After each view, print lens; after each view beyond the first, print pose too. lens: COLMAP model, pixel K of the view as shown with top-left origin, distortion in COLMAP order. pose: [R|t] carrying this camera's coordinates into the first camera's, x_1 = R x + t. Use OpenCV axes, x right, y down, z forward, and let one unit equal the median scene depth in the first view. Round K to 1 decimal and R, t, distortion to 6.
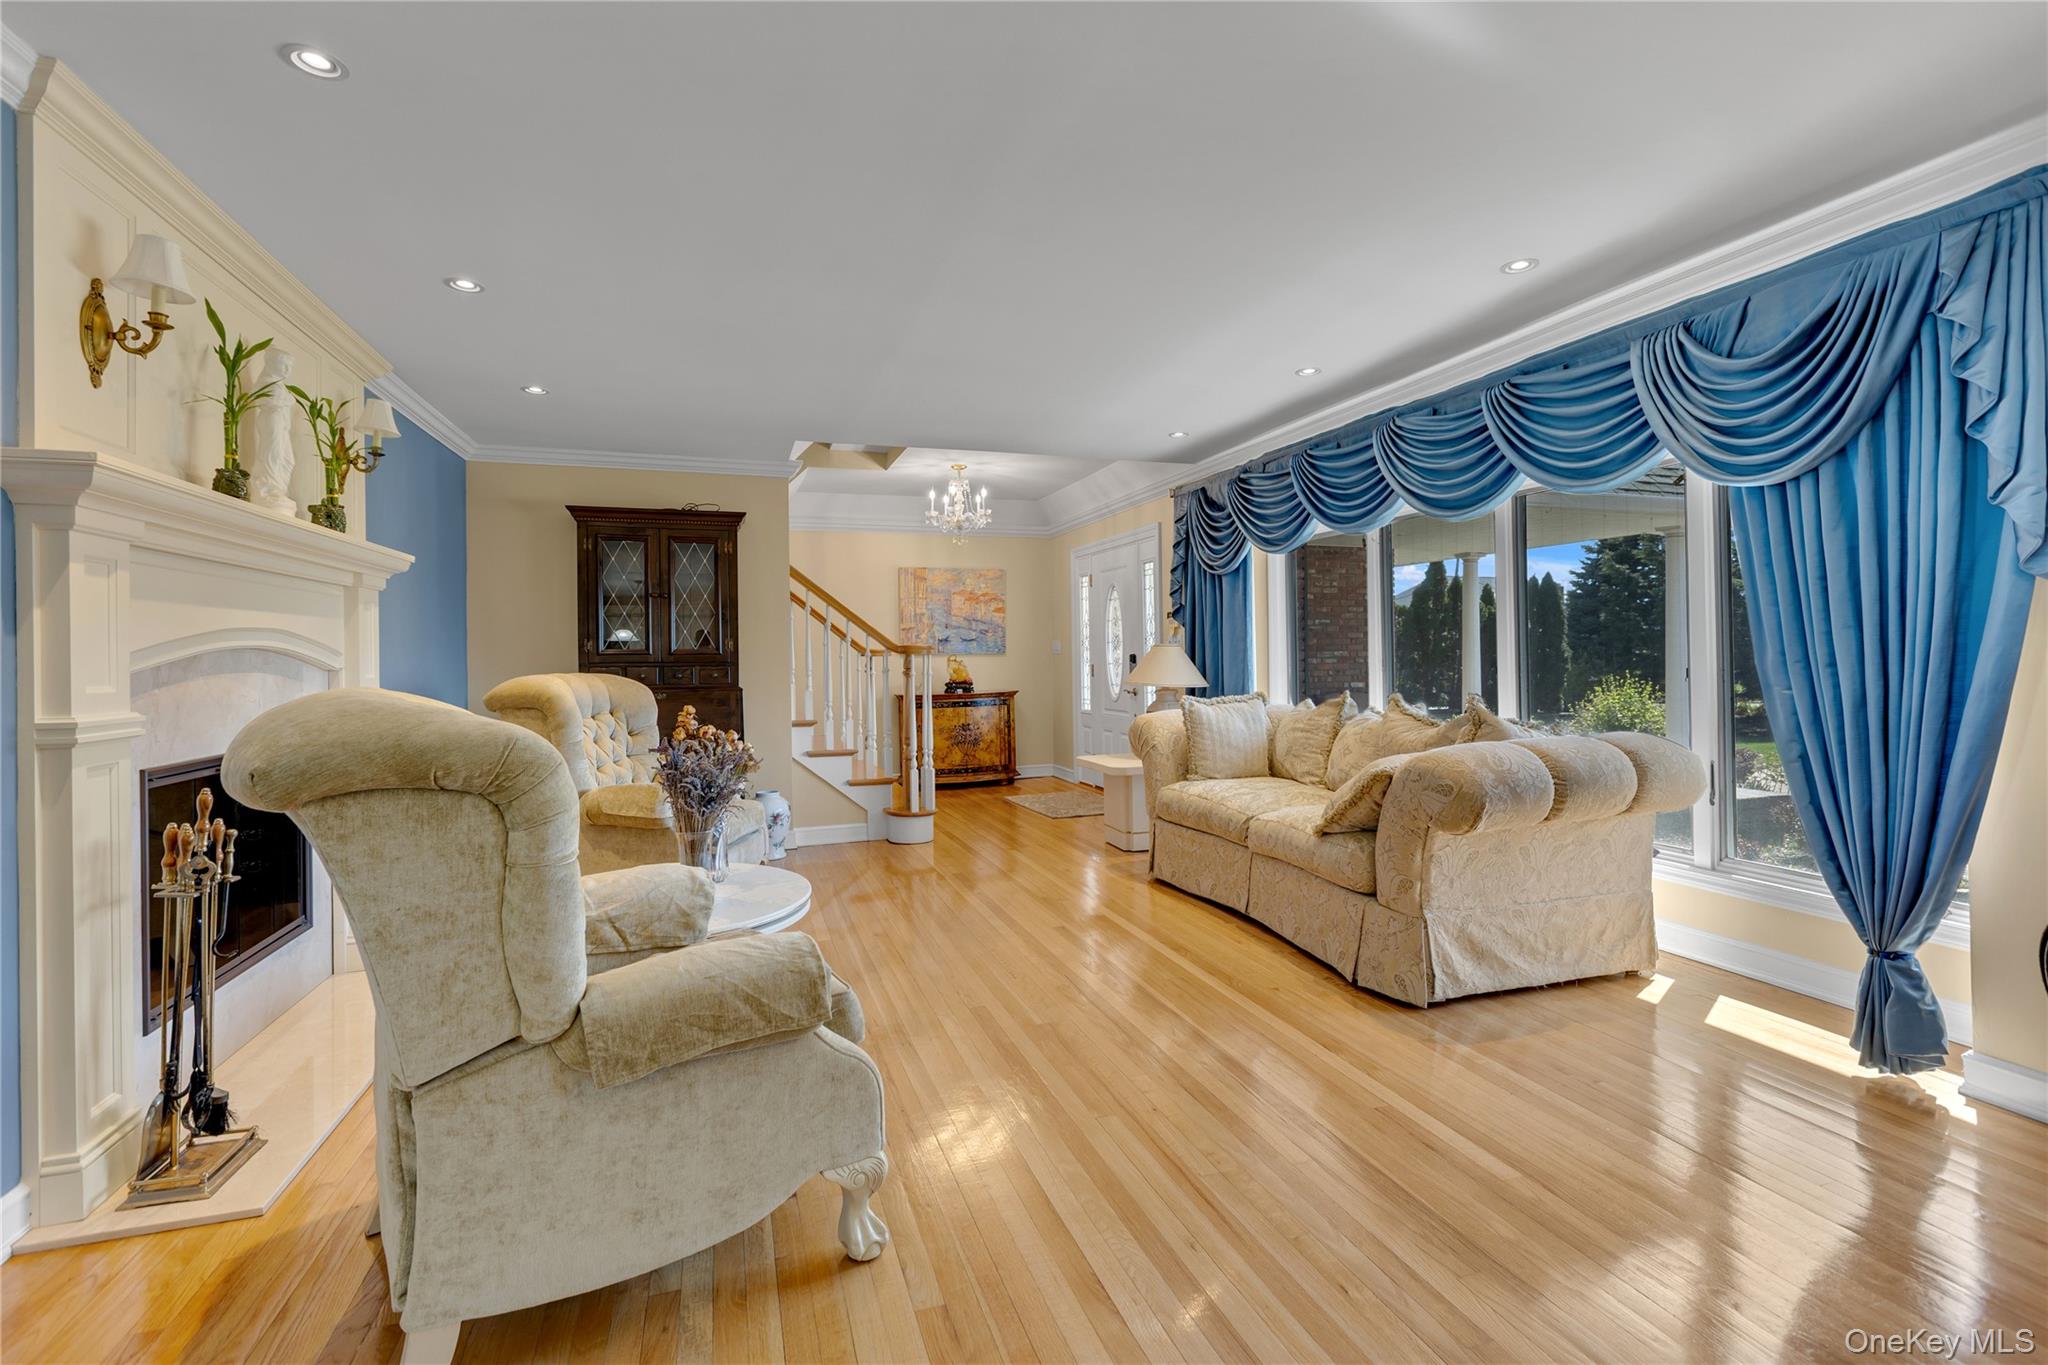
lens RADIAL K [[934.2, 0, 1051.7], [0, 934.2, 658.0], [0, 0, 1]] dist [-0.002249, 0.000281]
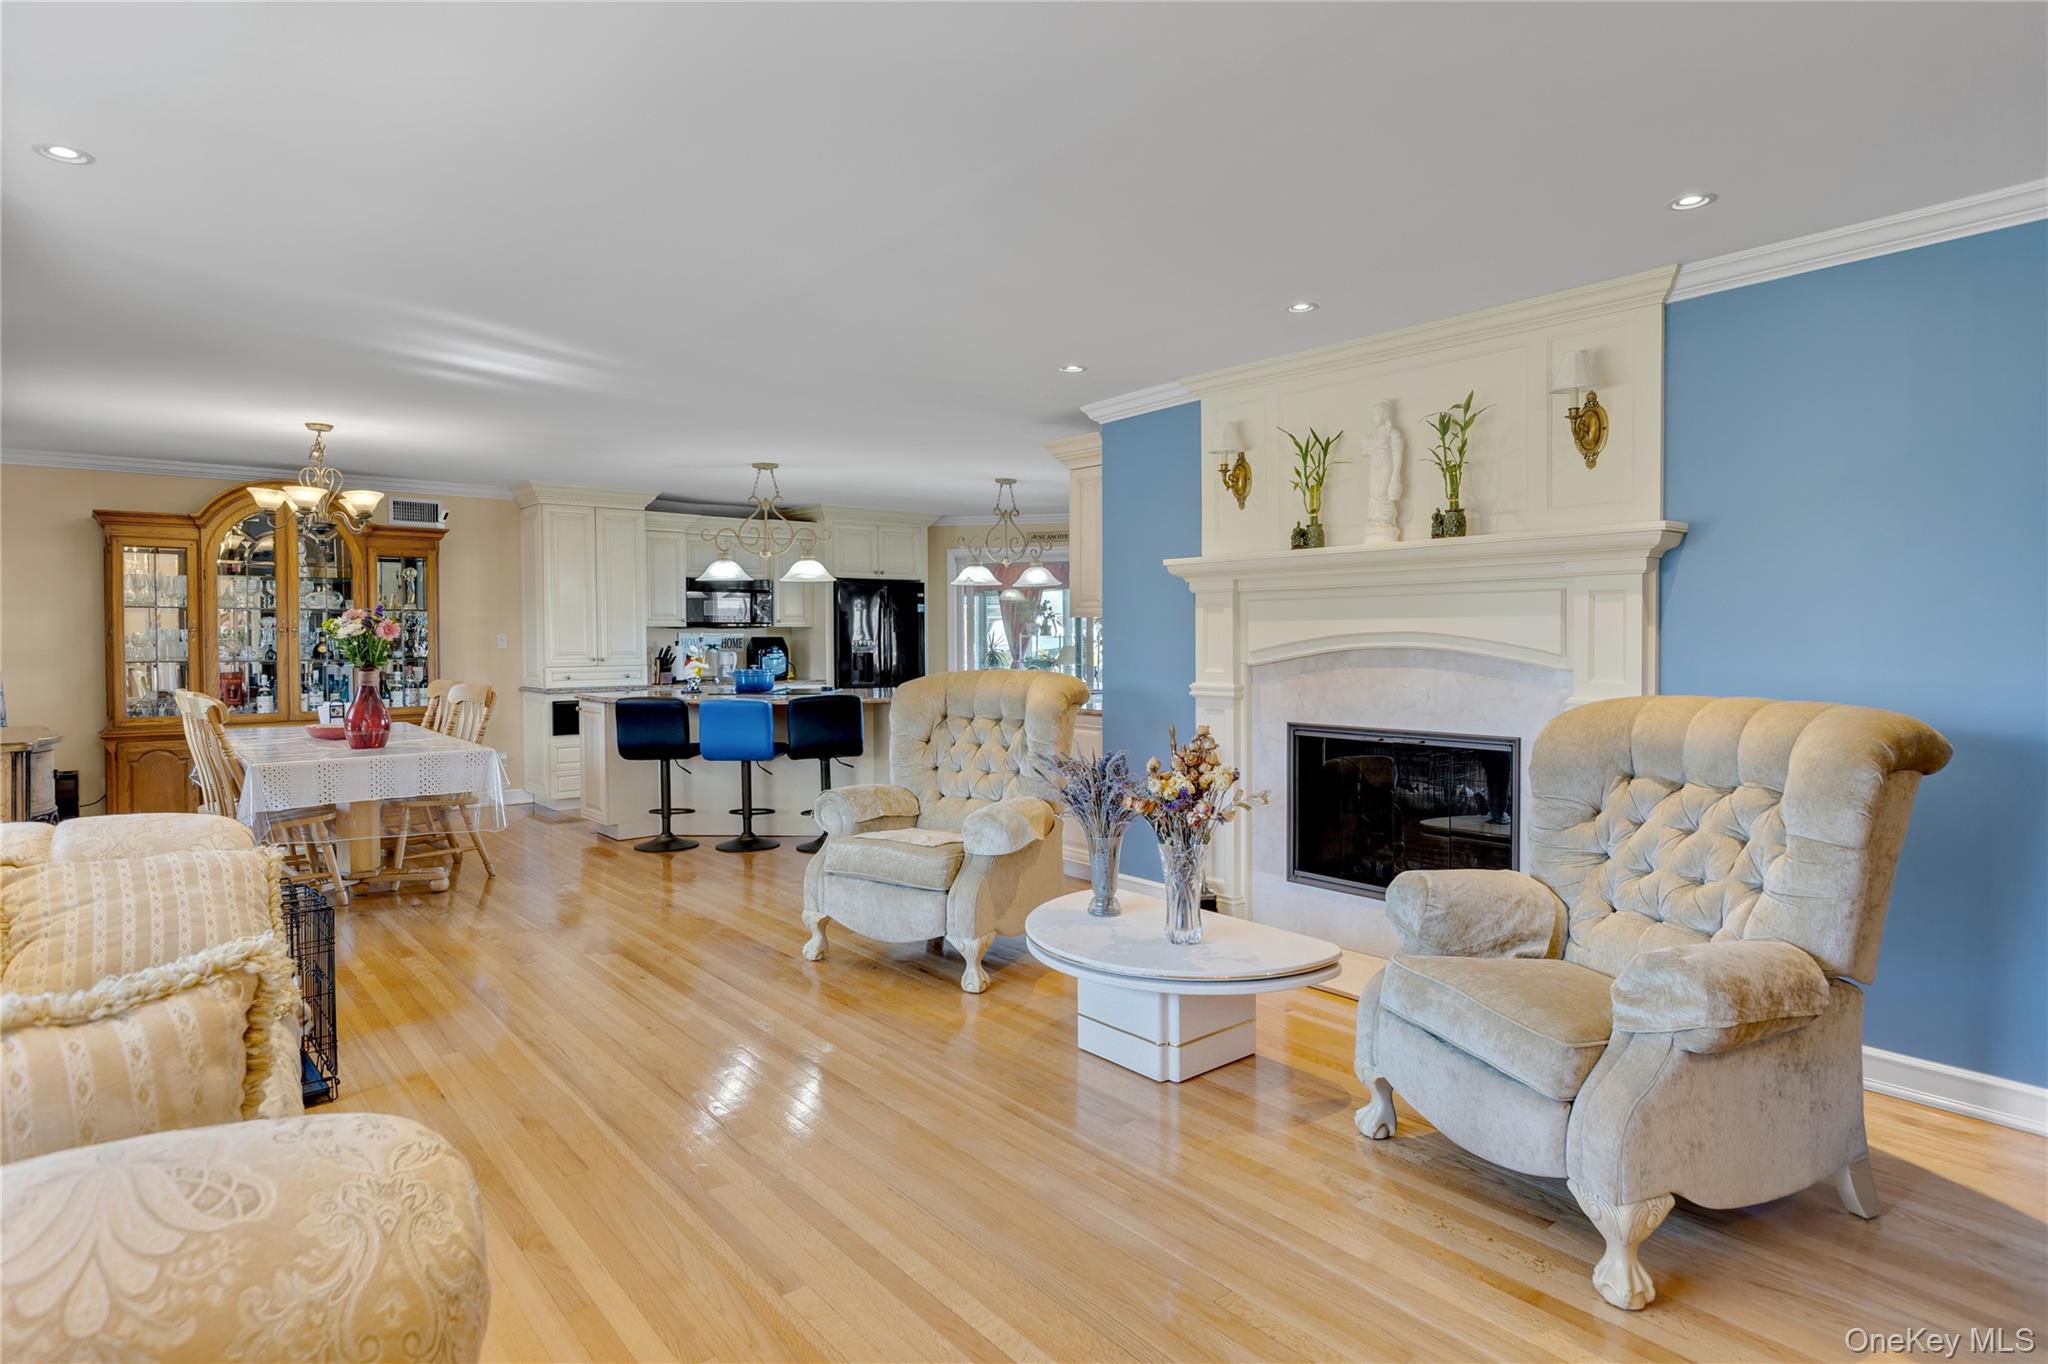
lens RADIAL K [[1114.9, 0, 1025.4], [0, 1114.9, 679.4], [0, 0, 1]] dist [0.003907, 0.000316]
pose [[-0.942986, 0.009812, -0.332689, 0.038126], [-0.000578, 0.999516, 0.031117, -0.005537], [0.332833, 0.029535, -0.942523, 0.855356]]
